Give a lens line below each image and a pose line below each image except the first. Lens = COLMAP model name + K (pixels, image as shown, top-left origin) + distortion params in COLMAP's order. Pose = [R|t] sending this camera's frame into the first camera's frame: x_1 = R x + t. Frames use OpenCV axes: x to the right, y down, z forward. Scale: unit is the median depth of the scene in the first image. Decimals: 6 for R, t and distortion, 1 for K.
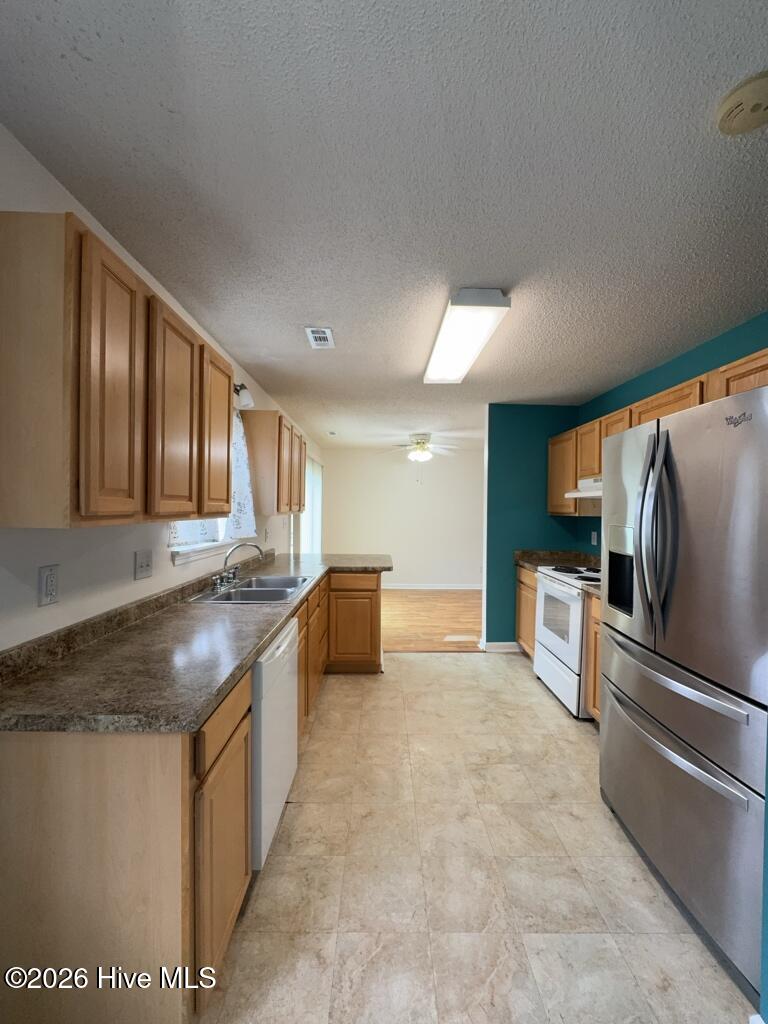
lens RADIAL K [[412.1, 0, 385.2], [0, 412.1, 512.8], [0, 0, 1]] dist [-0.000389, 0.000290]
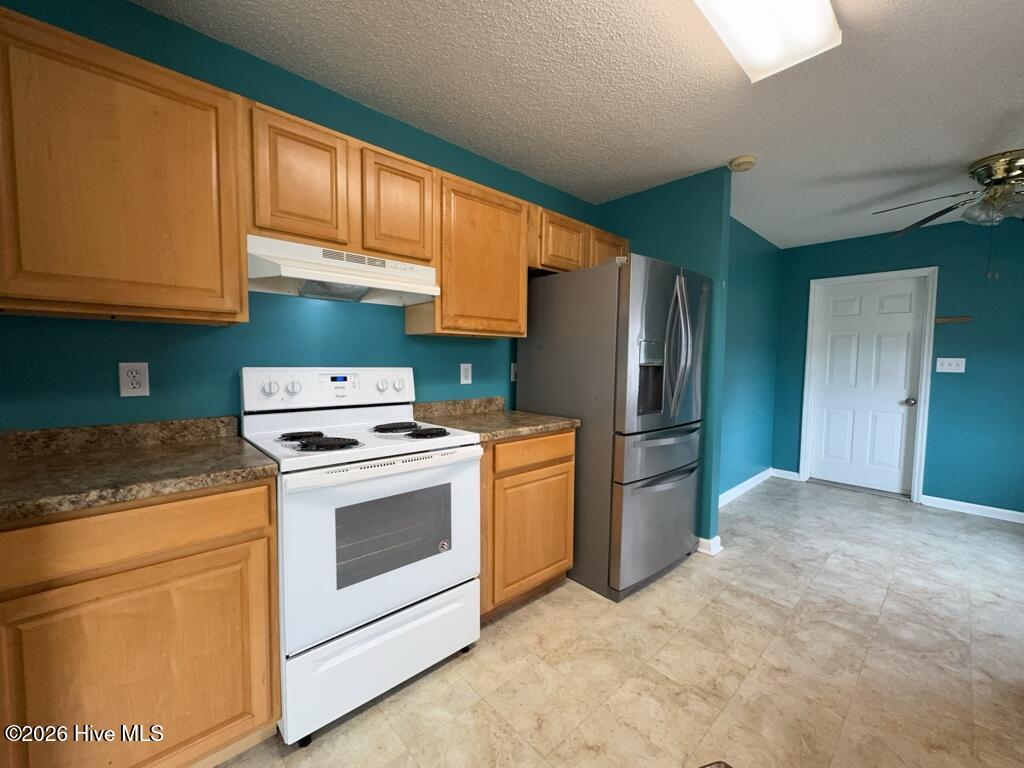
lens RADIAL K [[412.1, 0, 511.9], [0, 412.1, 383.9], [0, 0, 1]] dist [-0.000389, 0.000290]
pose [[-0.670249, -0.065373, 0.739252, -0.042143], [-0.014637, 0.997083, 0.074903, 0.075443], [-0.741992, 0.039383, -0.669251, 2.319317]]
